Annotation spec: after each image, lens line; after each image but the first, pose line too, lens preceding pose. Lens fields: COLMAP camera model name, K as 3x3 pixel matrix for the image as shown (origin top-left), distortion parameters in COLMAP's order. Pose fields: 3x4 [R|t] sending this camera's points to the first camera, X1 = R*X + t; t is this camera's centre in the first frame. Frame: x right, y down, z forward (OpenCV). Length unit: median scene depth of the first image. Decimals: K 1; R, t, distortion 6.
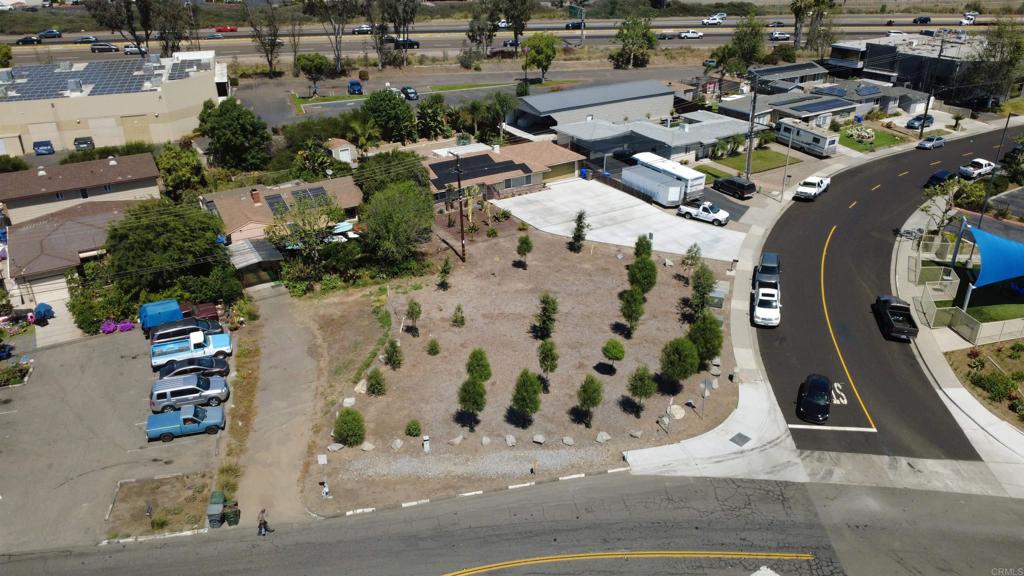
lens RADIAL K [[750.0, 0, 512.0], [0, 750.0, 288.0], [0, 0, 1]] dist [-0.000812, -0.004884]
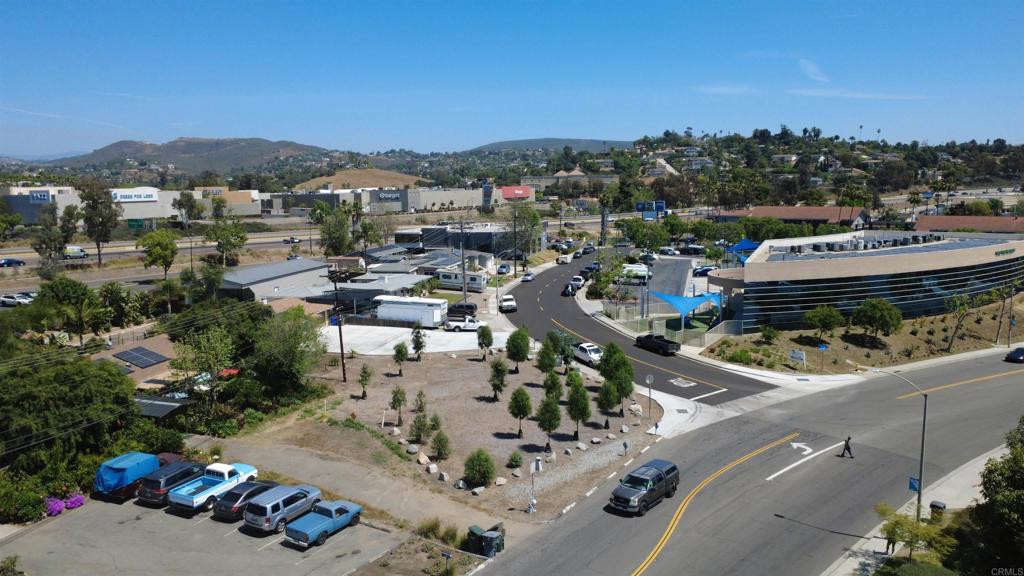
lens RADIAL K [[750.0, 0, 512.0], [0, 750.0, 288.0], [0, 0, 1]] dist [-0.000812, -0.004884]
pose [[0.719619, -0.098595, 0.687333, -0.588108], [0.310798, 0.930910, -0.191862, 0.111811], [-0.620929, 0.351690, 0.700544, 0.111200]]
